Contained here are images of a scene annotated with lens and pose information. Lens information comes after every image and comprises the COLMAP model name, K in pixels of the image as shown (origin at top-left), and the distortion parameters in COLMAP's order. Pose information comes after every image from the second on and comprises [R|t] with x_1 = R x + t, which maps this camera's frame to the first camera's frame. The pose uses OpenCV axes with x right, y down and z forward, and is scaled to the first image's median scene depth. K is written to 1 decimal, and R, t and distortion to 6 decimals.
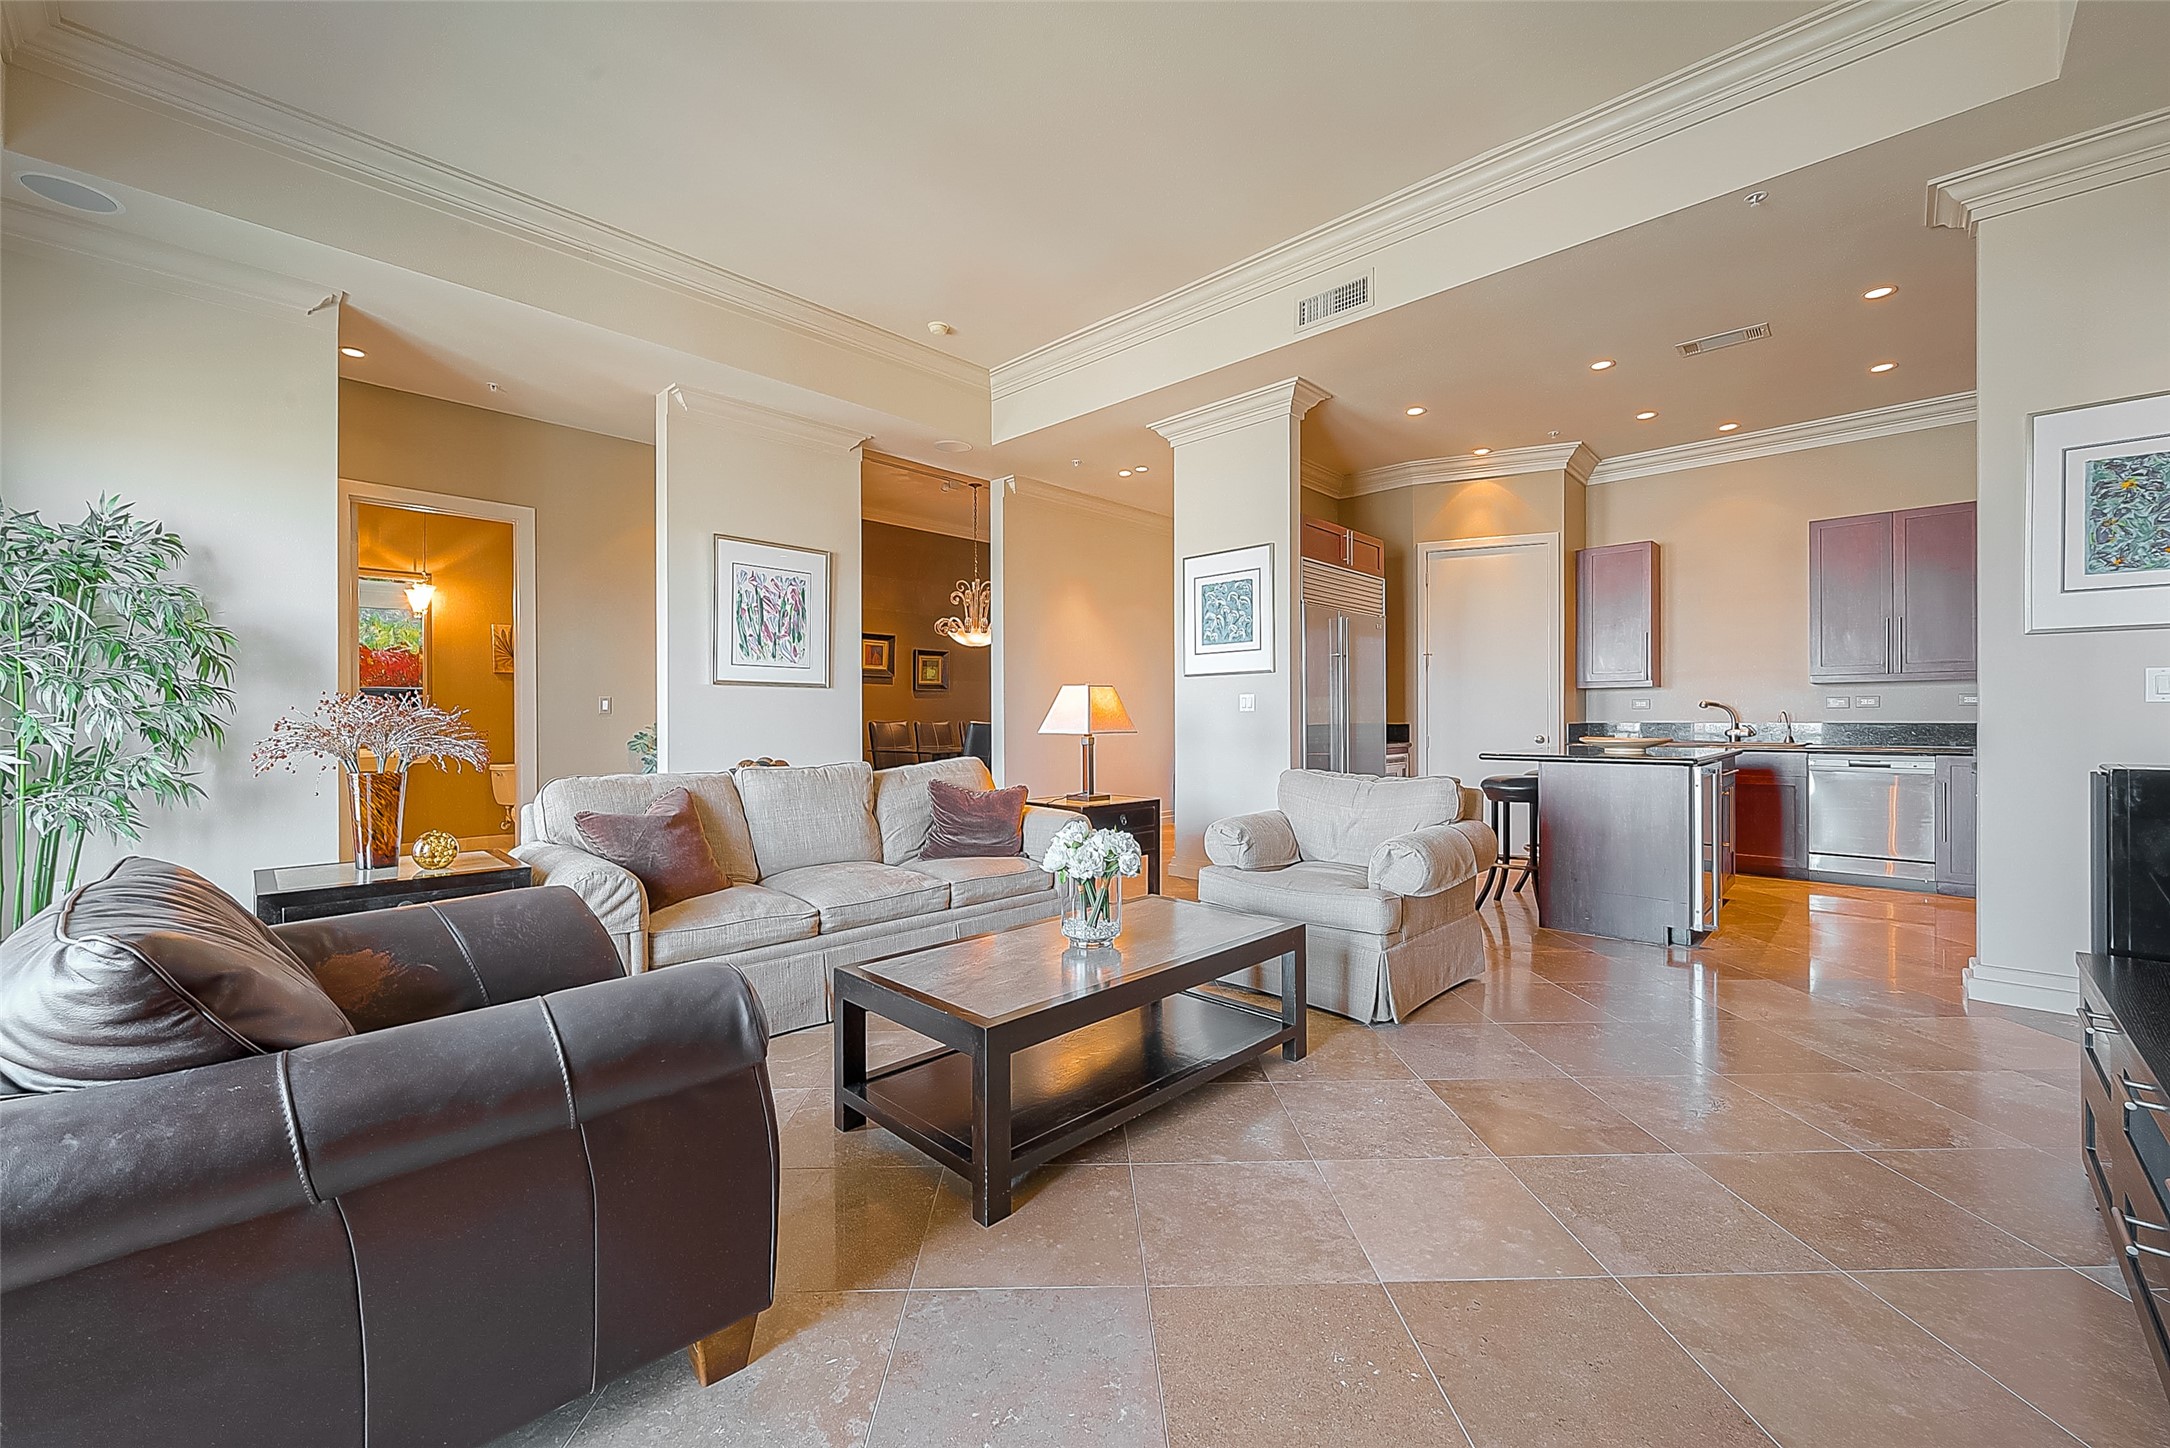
lens RADIAL K [[853.3, 0, 1085.0], [0, 853.3, 724.0], [0, 0, 1]] dist [0.001799, 0.000177]
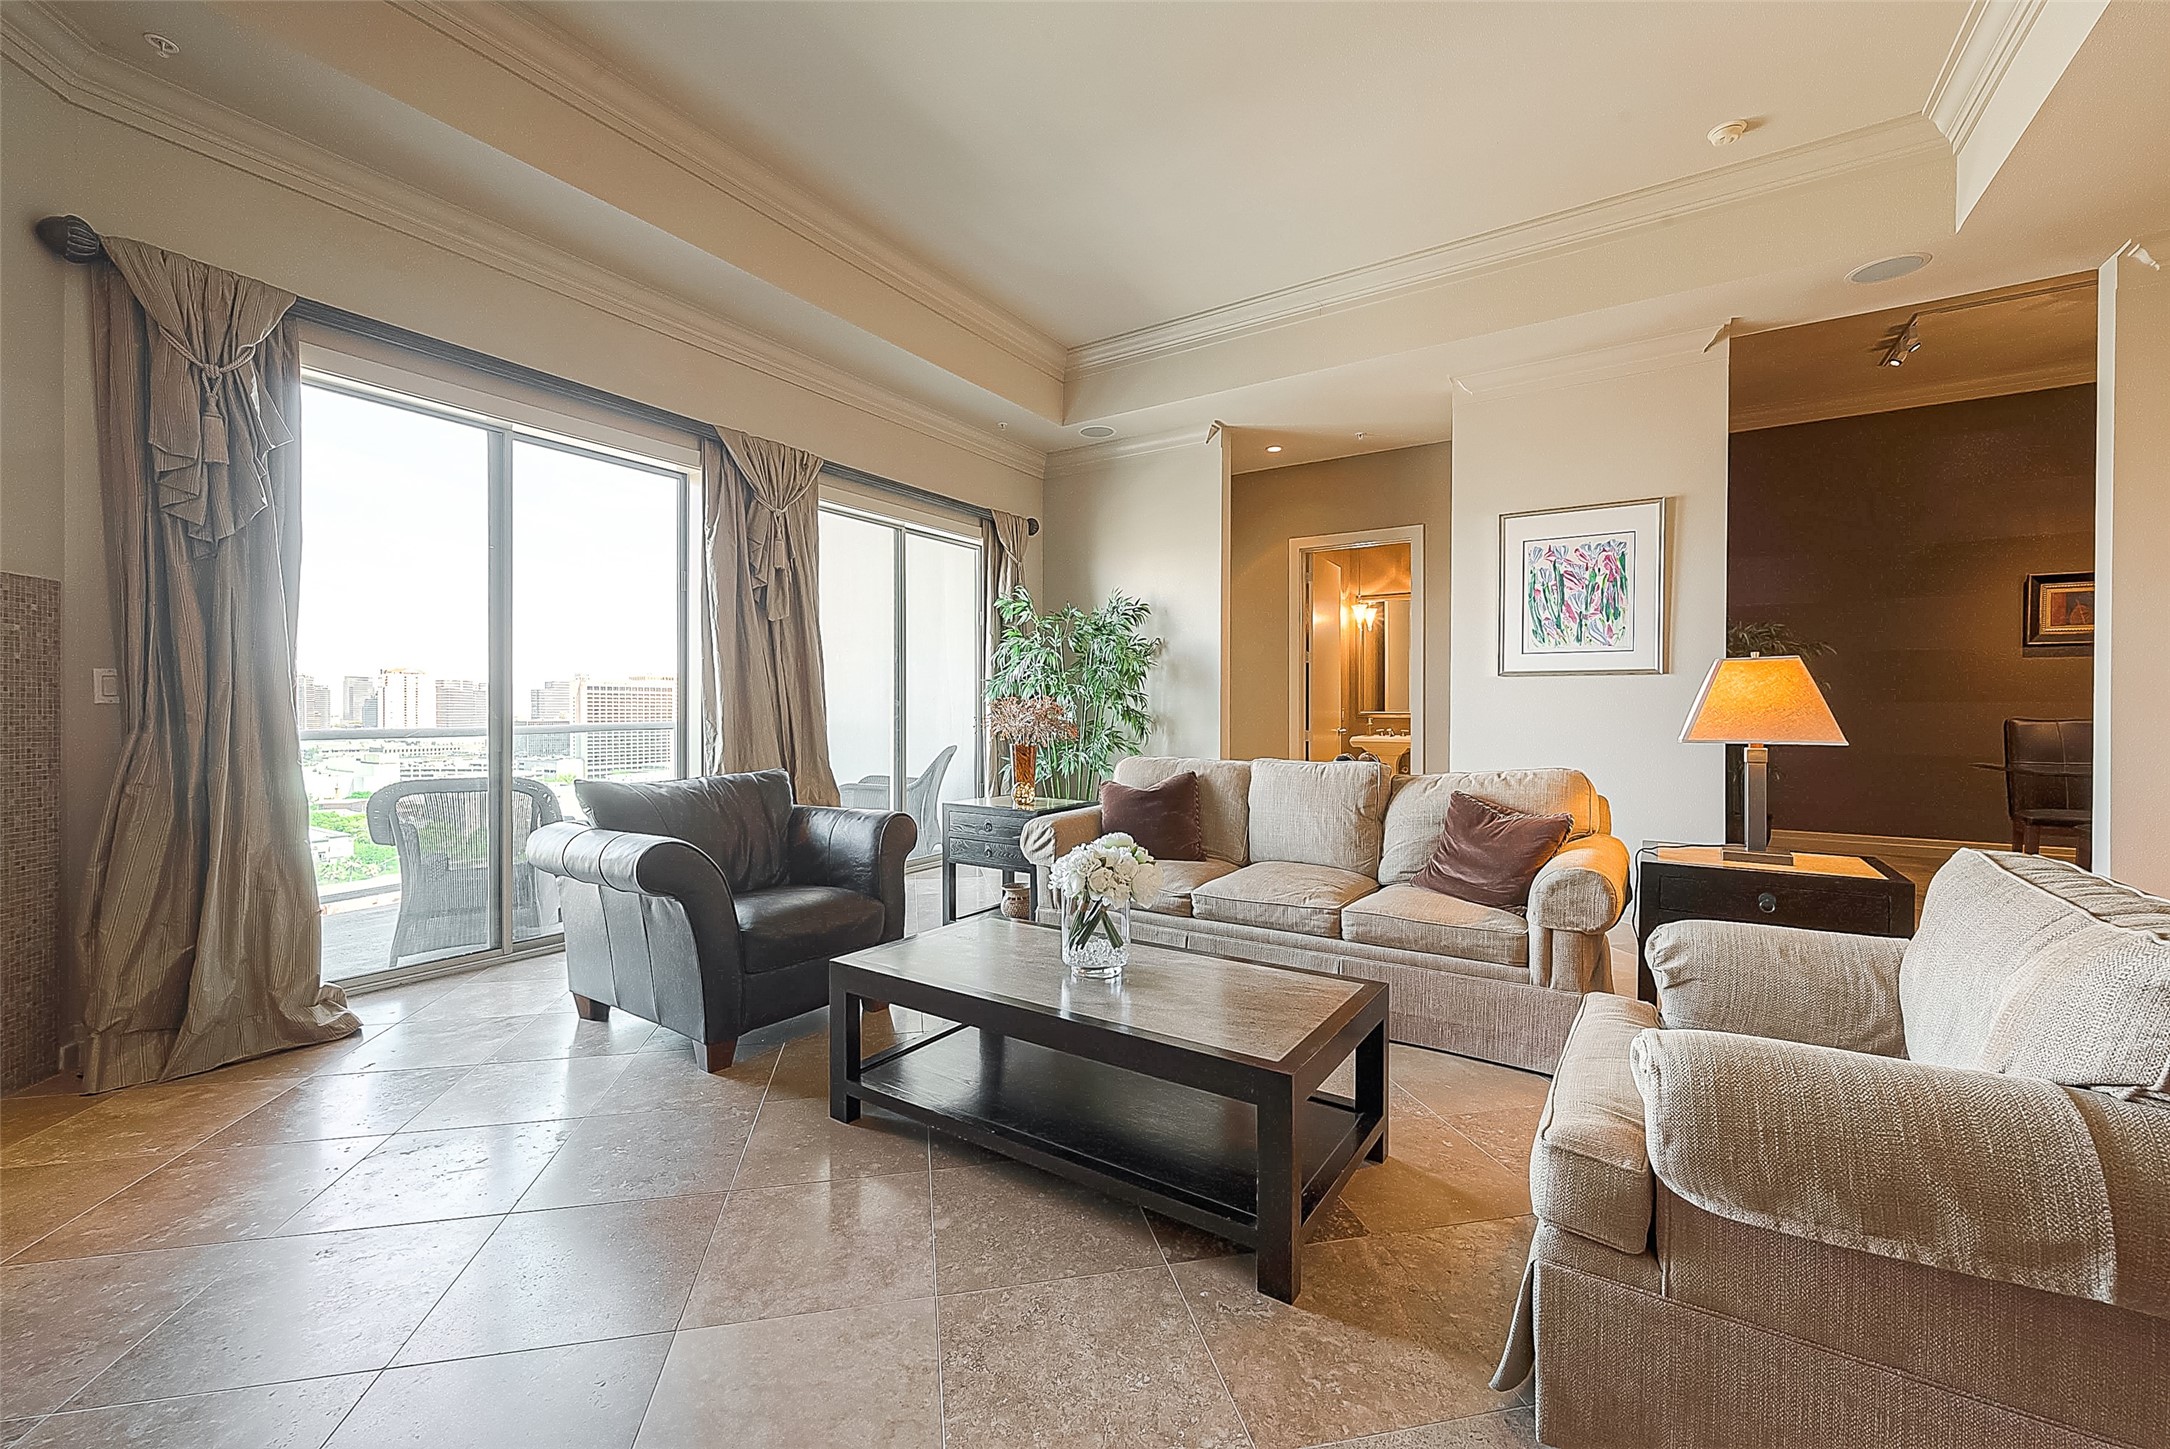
lens RADIAL K [[853.3, 0, 1085.0], [0, 853.3, 724.5], [0, 0, 1]] dist [0.001799, 0.000177]
pose [[0.188426, 0.017776, -0.981927, 0.387011], [-0.009204, 0.999824, 0.016333, -0.004857], [0.982044, 0.005960, 0.188556, 0.368384]]
